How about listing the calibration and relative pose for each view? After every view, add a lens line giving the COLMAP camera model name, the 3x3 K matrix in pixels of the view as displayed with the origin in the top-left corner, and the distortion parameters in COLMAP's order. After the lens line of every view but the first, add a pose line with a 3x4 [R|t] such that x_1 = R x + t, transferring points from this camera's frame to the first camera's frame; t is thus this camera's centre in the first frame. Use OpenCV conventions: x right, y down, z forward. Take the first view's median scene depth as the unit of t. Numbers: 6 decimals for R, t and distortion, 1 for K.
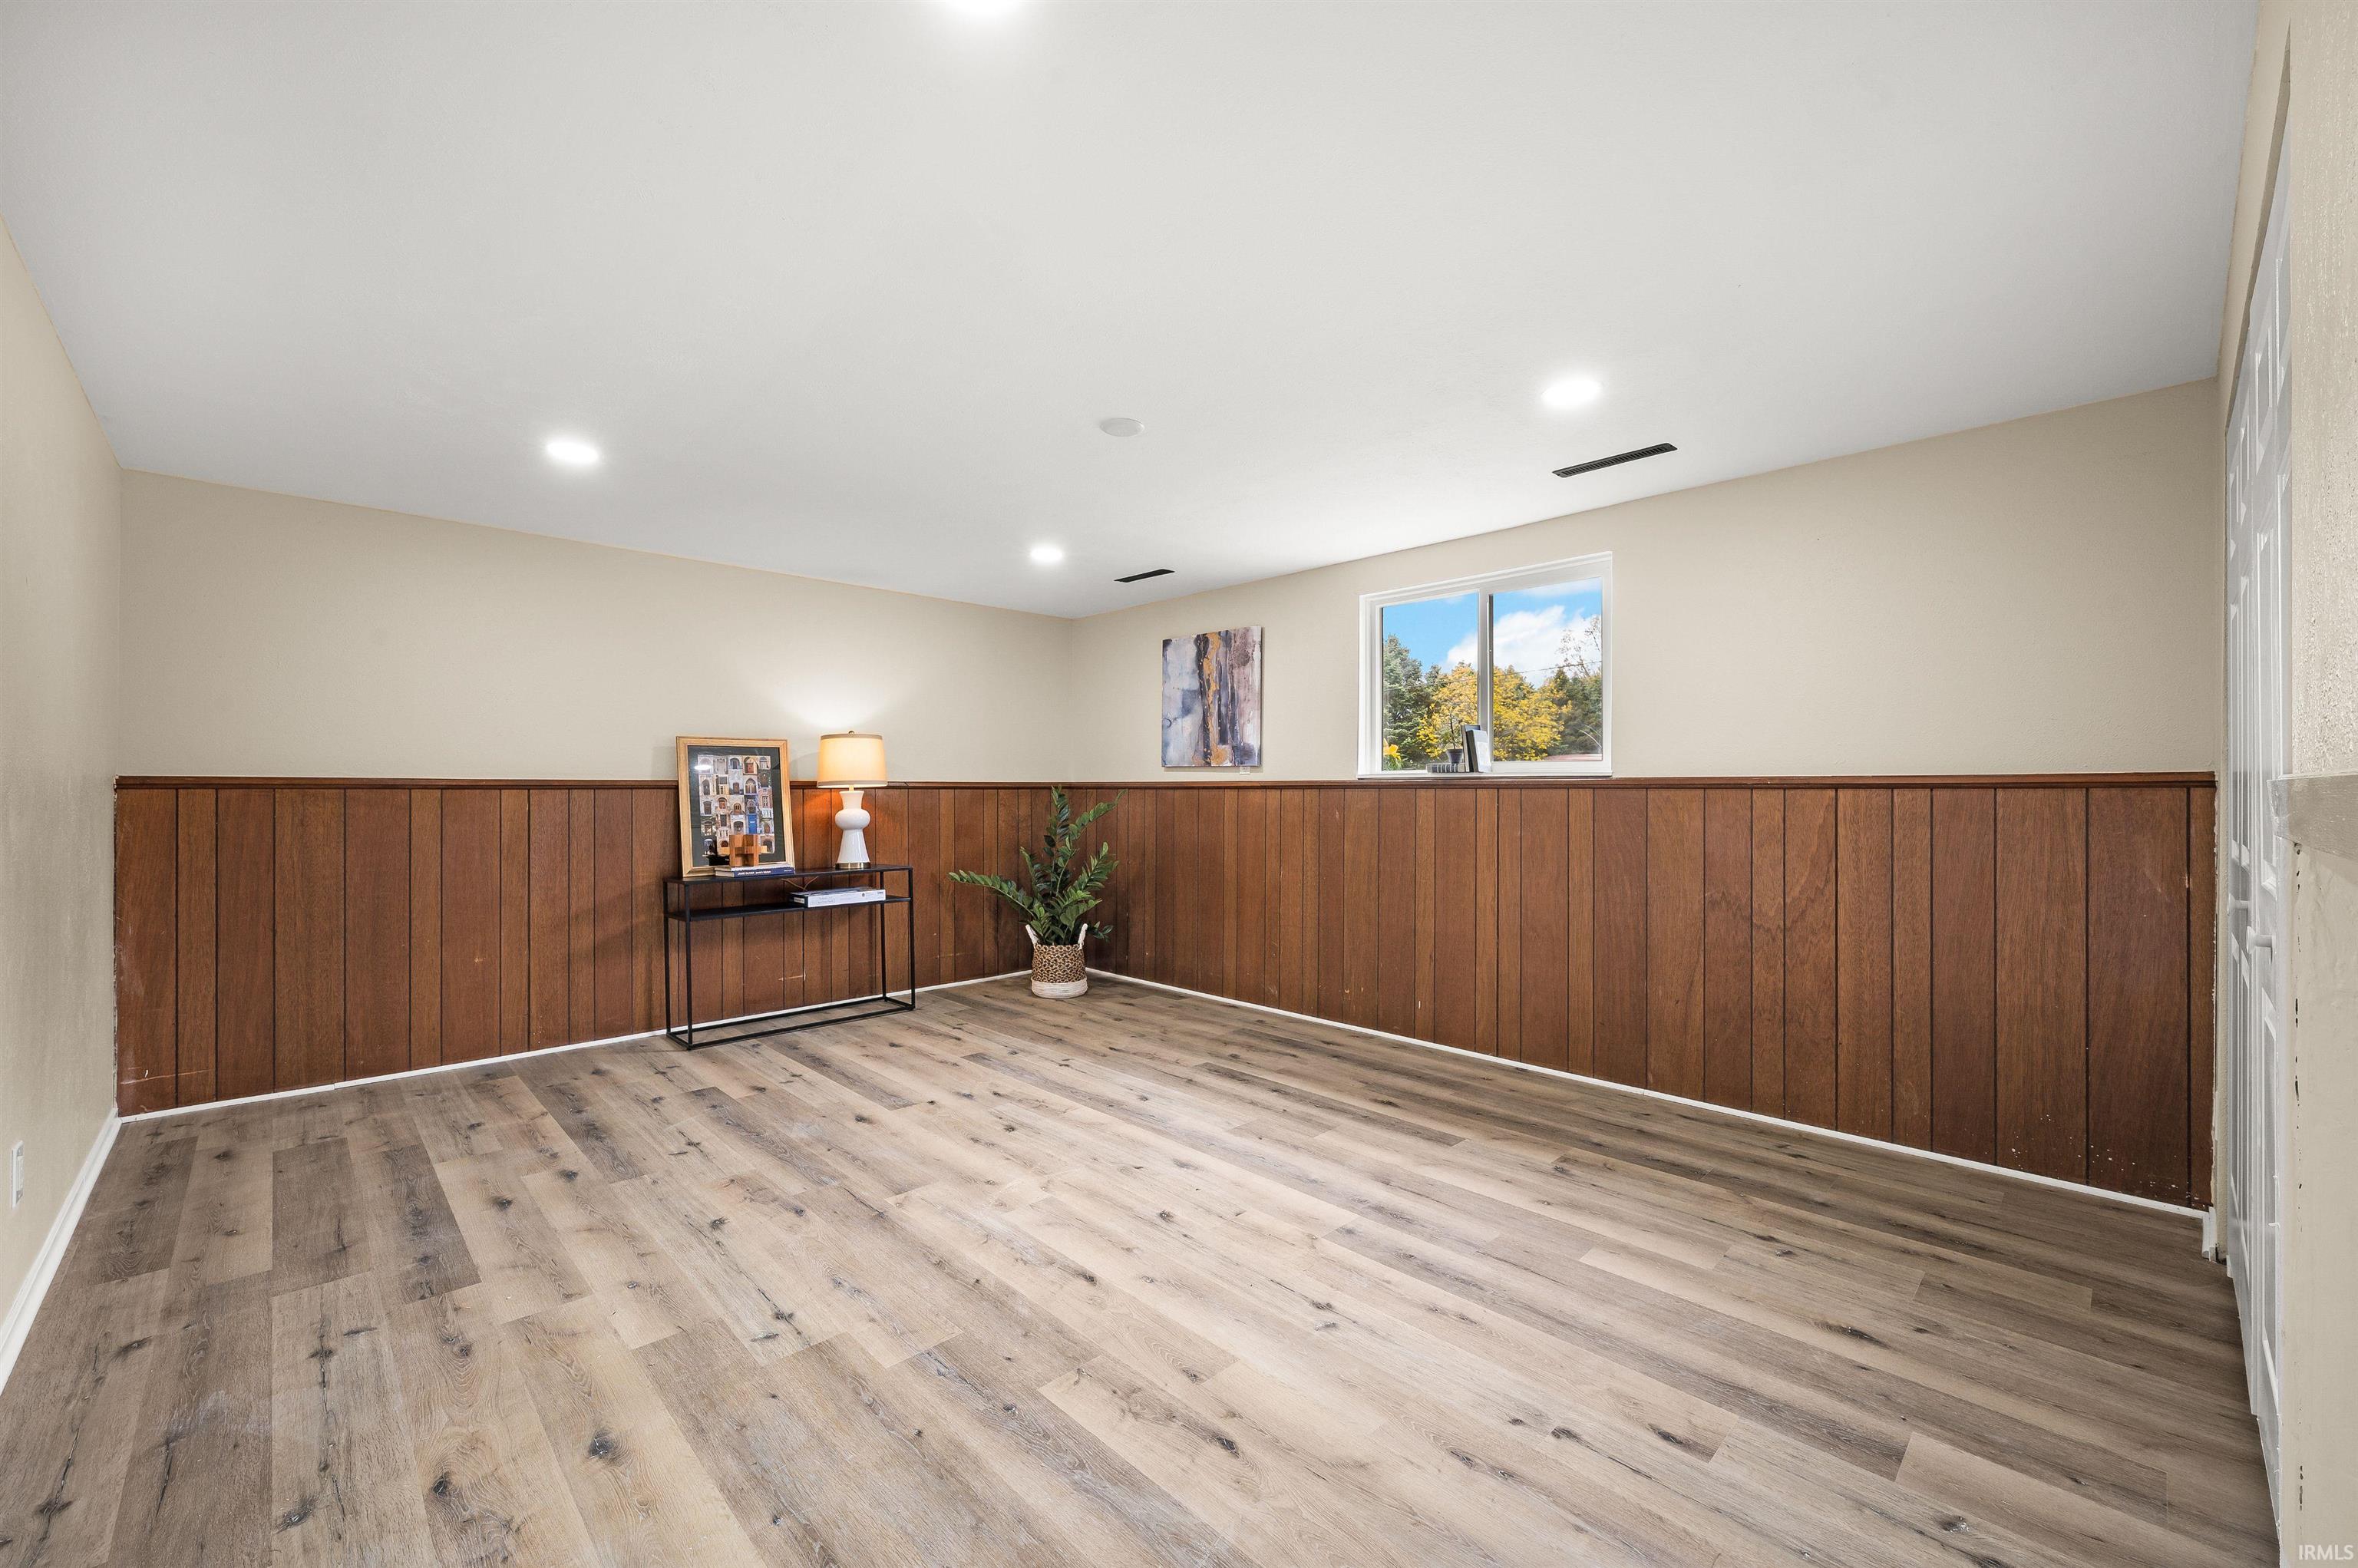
lens RADIAL K [[935.5, 0, 1174.0], [0, 935.5, 788.8], [0, 0, 1]] dist [-0.001369, 0.000008]
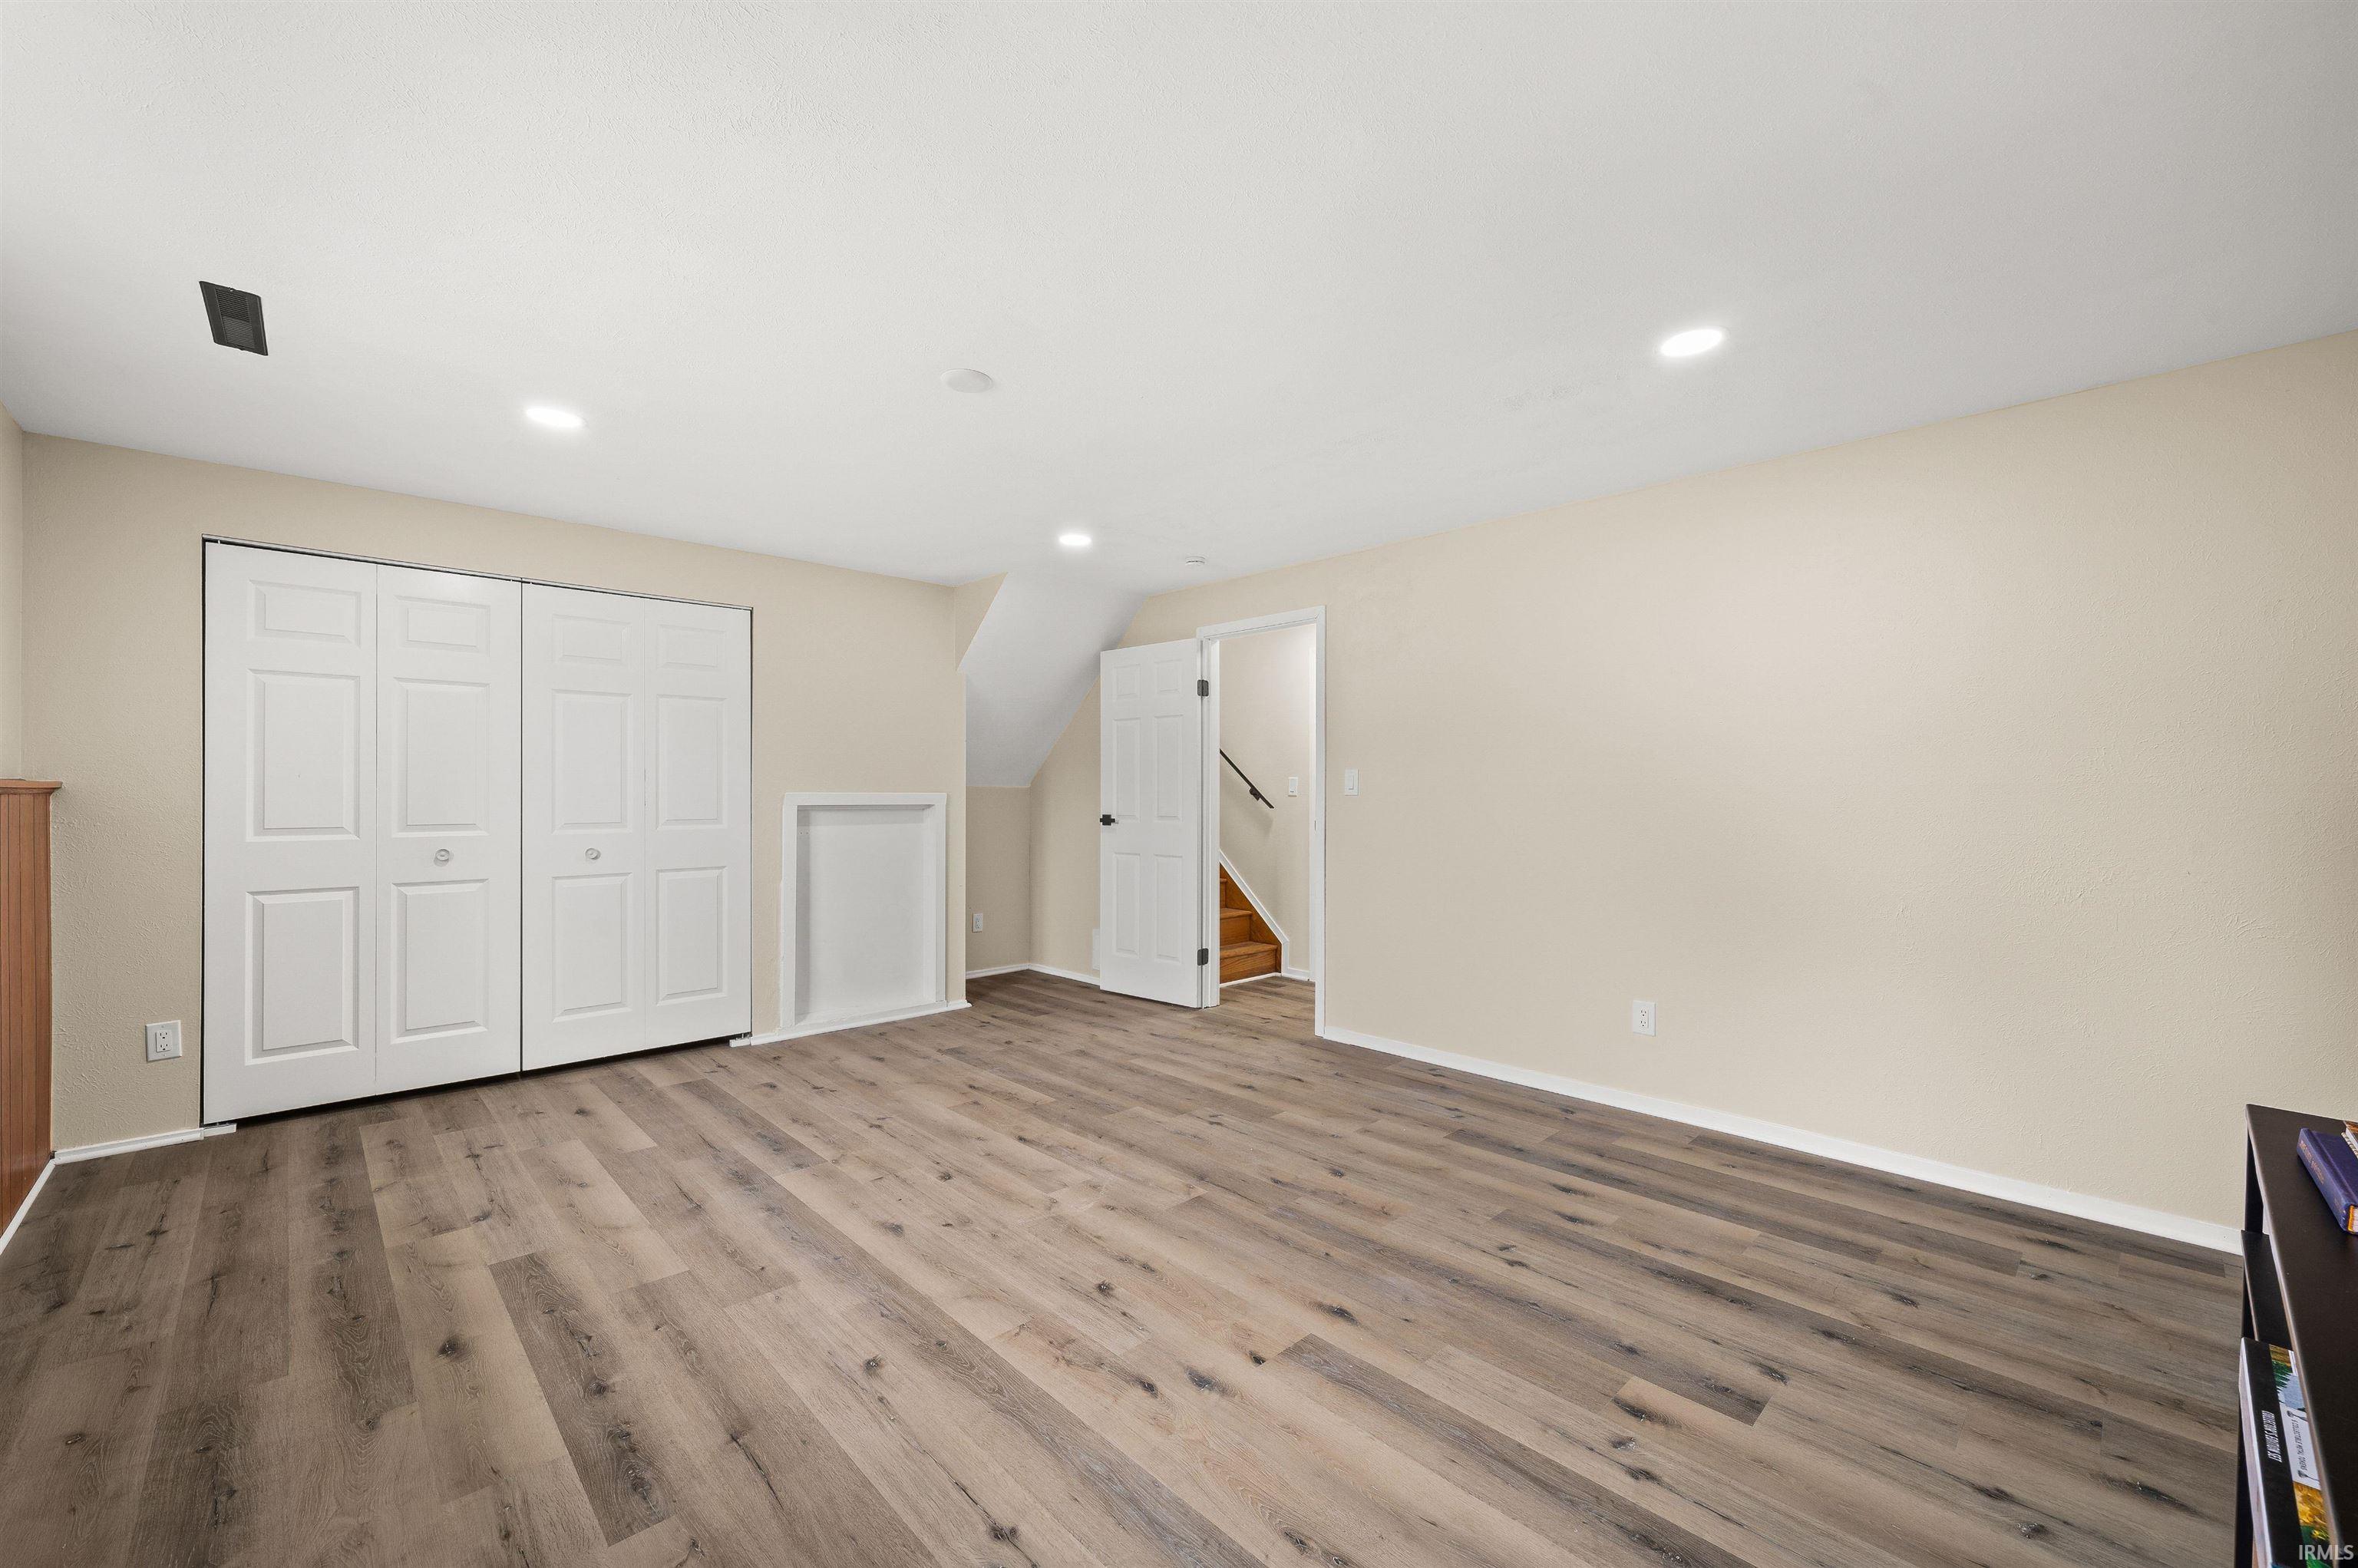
lens RADIAL K [[935.5, 0, 1174.0], [0, 935.5, 788.8], [0, 0, 1]] dist [-0.001369, 0.000008]
pose [[-0.999974, -0.001663, 0.007048, -0.234514], [-0.001711, 0.999975, -0.006873, -0.000662], [-0.007037, -0.006885, -0.999952, 1.720742]]
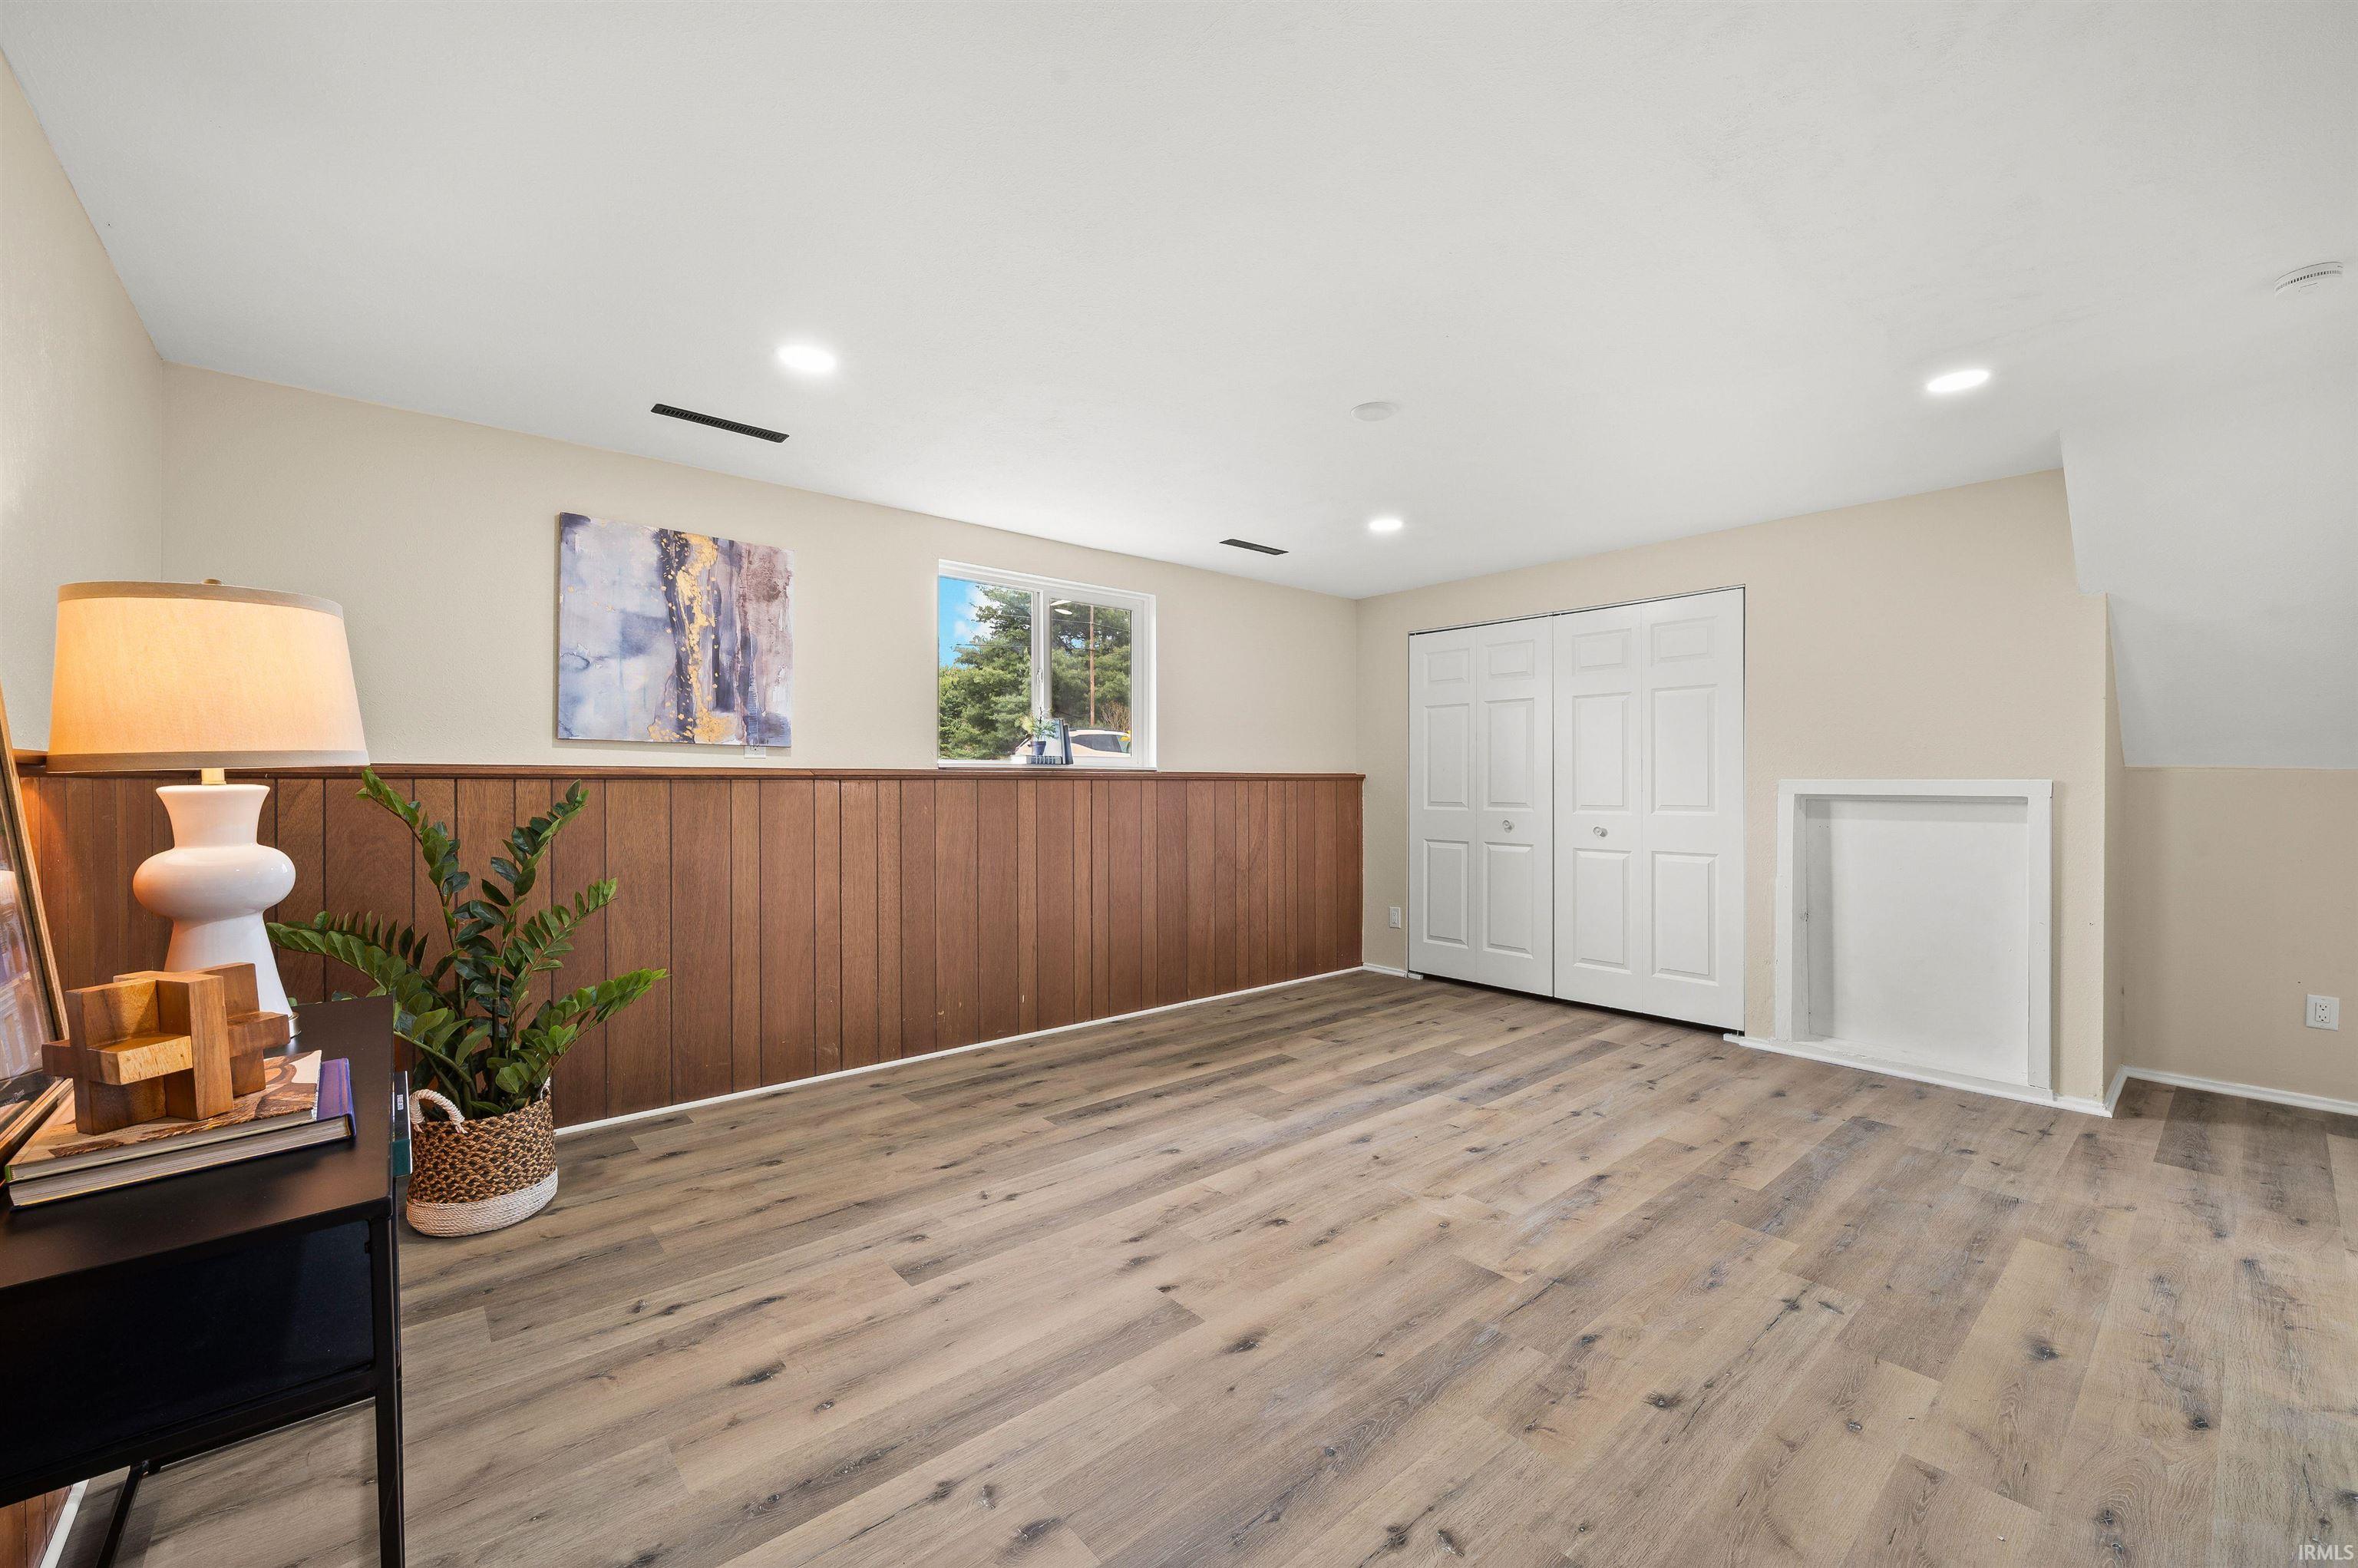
lens RADIAL K [[935.5, 0, 1174.0], [0, 935.5, 788.8], [0, 0, 1]] dist [-0.001369, 0.000008]
pose [[0.060737, -0.008729, 0.998116, -0.961857], [-0.003159, 0.999955, 0.008938, -0.000068], [-0.998149, -0.003696, 0.060707, 1.057868]]
